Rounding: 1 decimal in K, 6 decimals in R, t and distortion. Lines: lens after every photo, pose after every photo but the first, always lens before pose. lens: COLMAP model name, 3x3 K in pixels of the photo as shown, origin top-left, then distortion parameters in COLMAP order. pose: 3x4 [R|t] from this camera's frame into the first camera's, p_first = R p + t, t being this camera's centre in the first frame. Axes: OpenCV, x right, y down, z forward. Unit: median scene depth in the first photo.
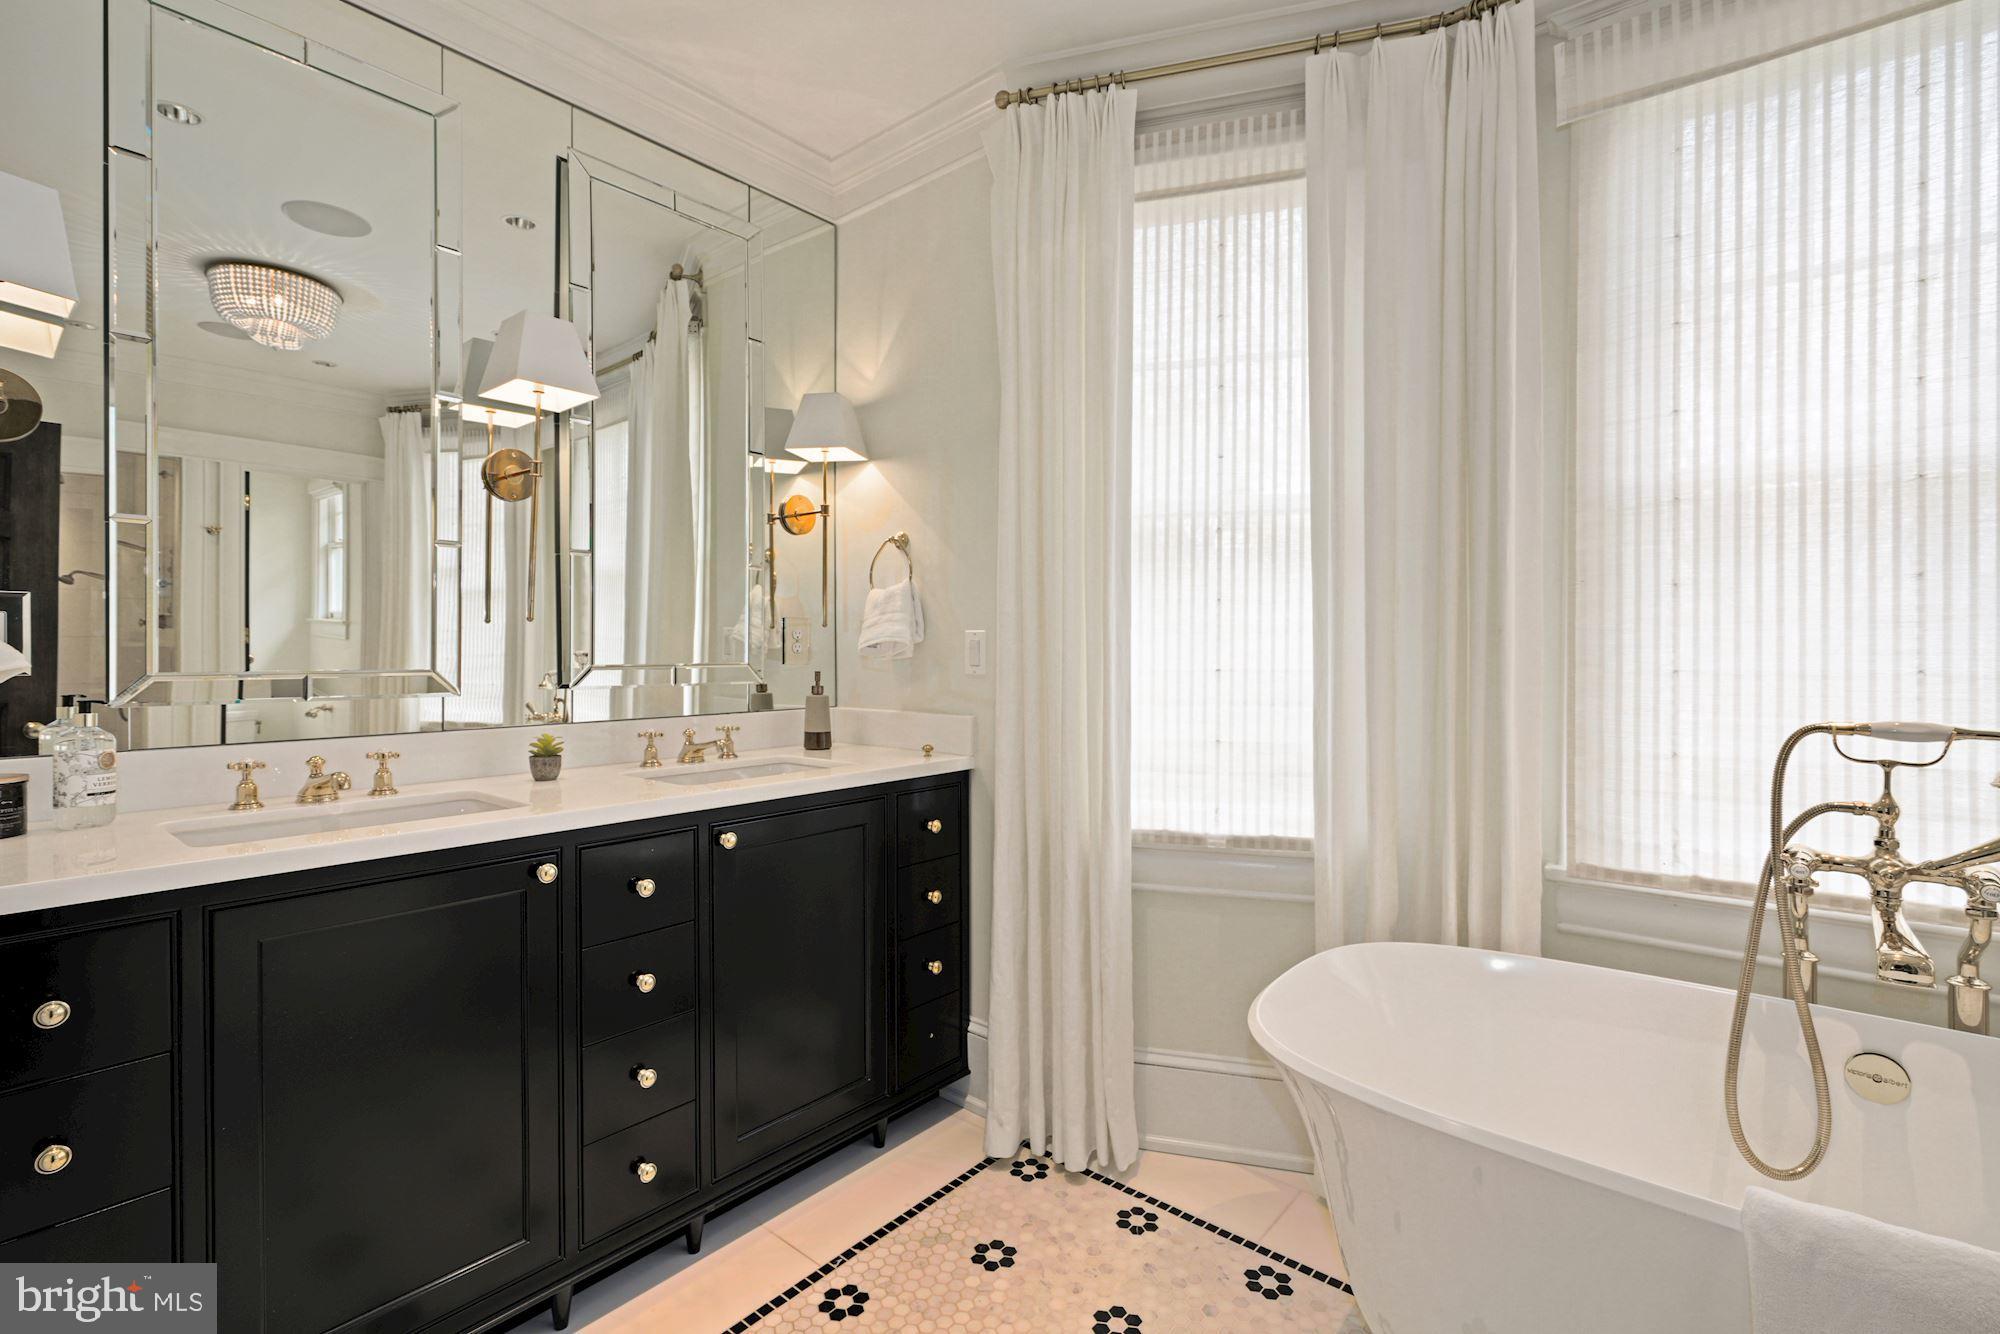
lens RADIAL K [[900.8, 0, 1000.0], [0, 900.8, 667.0], [0, 0, 1]] dist [-0.000181, 0.000147]
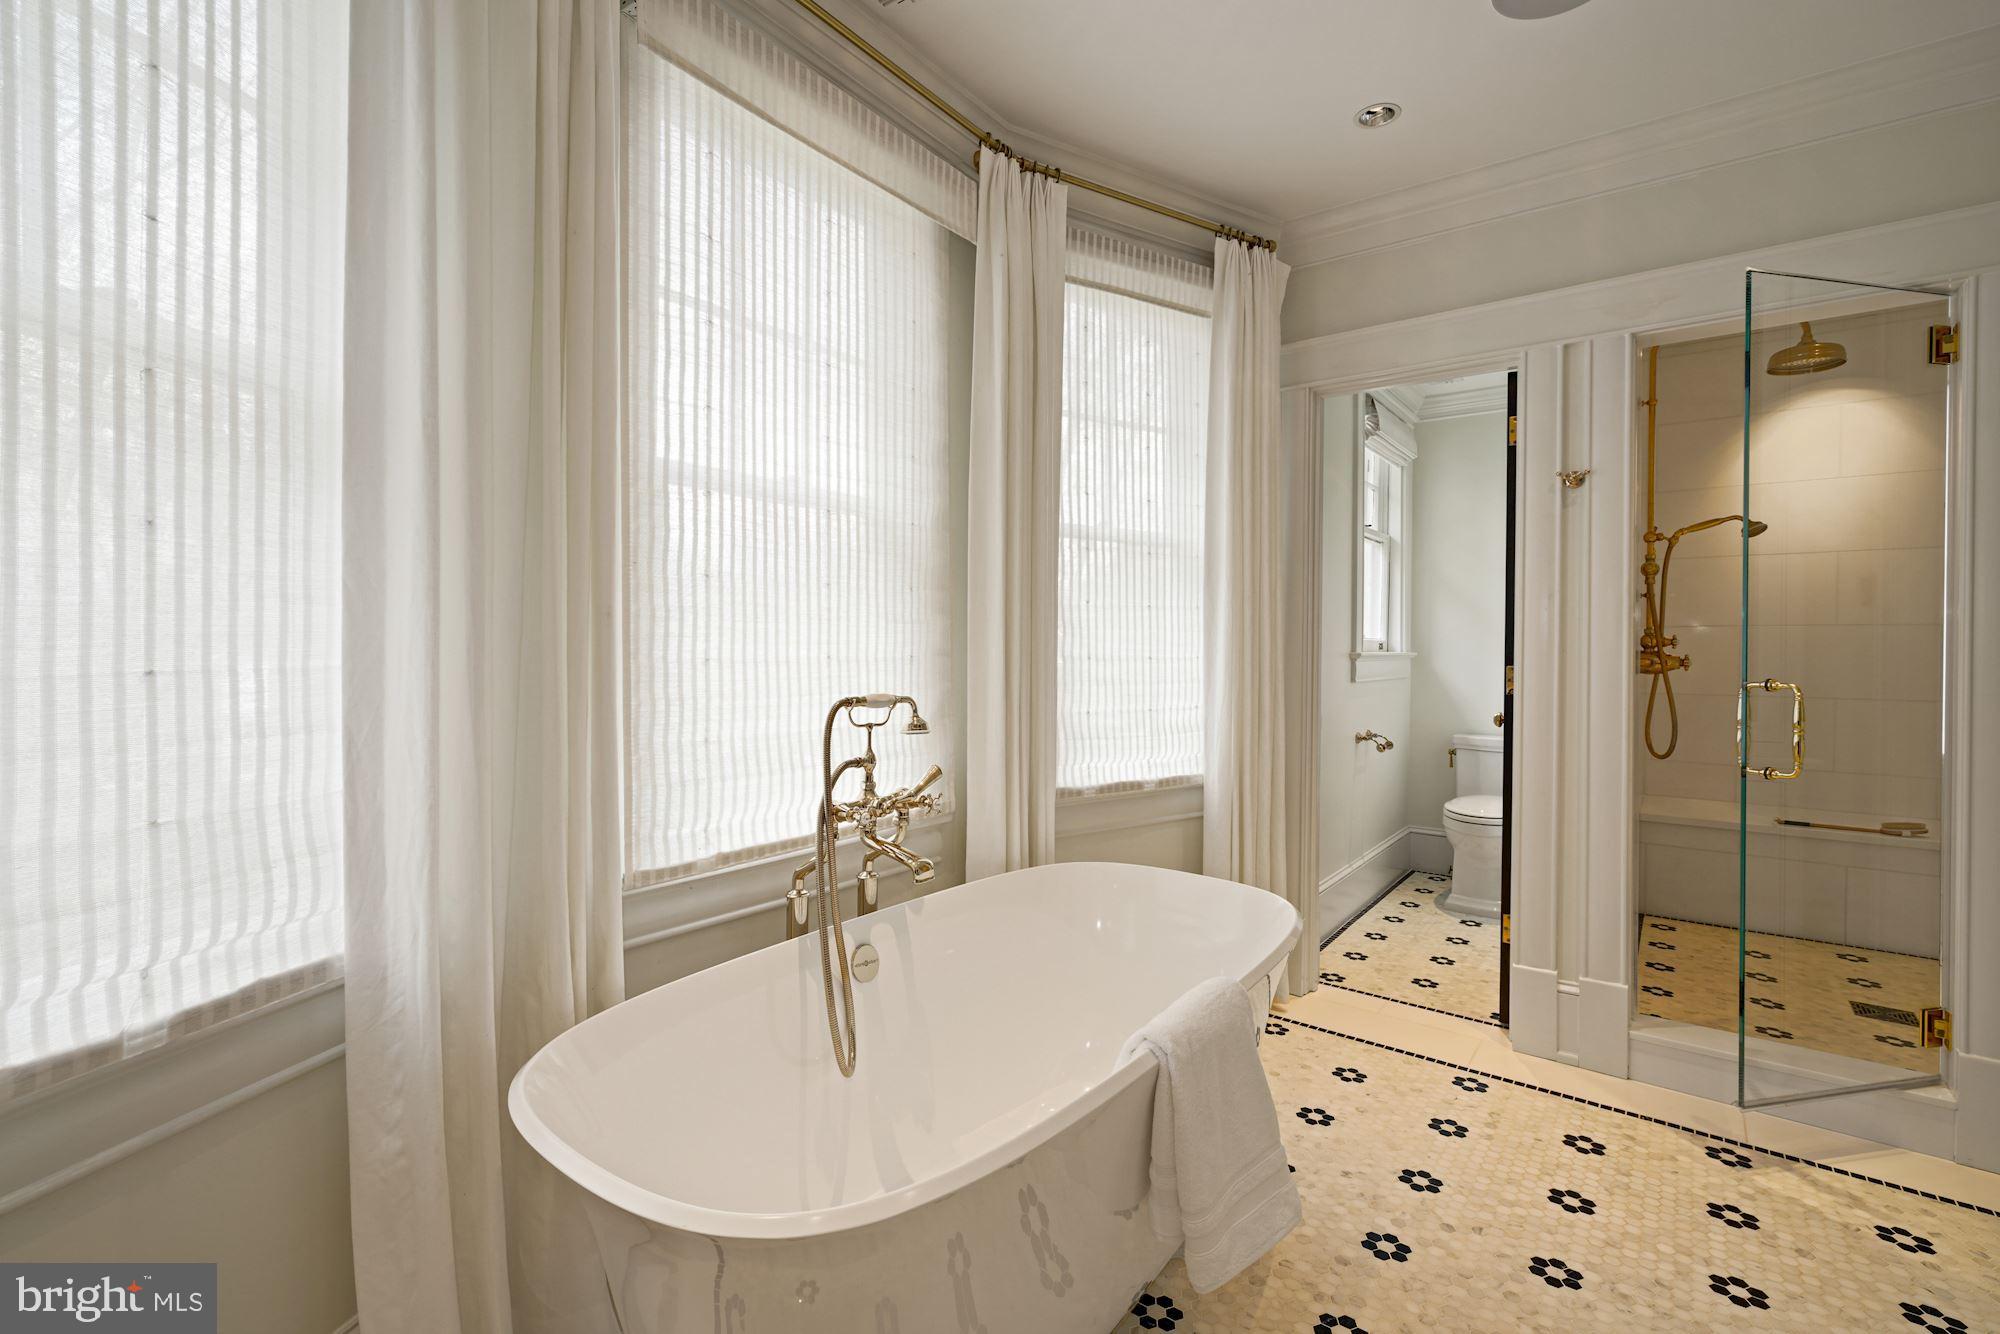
lens RADIAL K [[900.8, 0, 1000.0], [0, 900.8, 667.0], [0, 0, 1]] dist [-0.000181, 0.000147]
pose [[-0.040348, -0.021546, 0.998953, -0.287661], [0.010820, 0.999699, 0.022000, -0.005857], [-0.999127, 0.011696, -0.040103, 0.692188]]
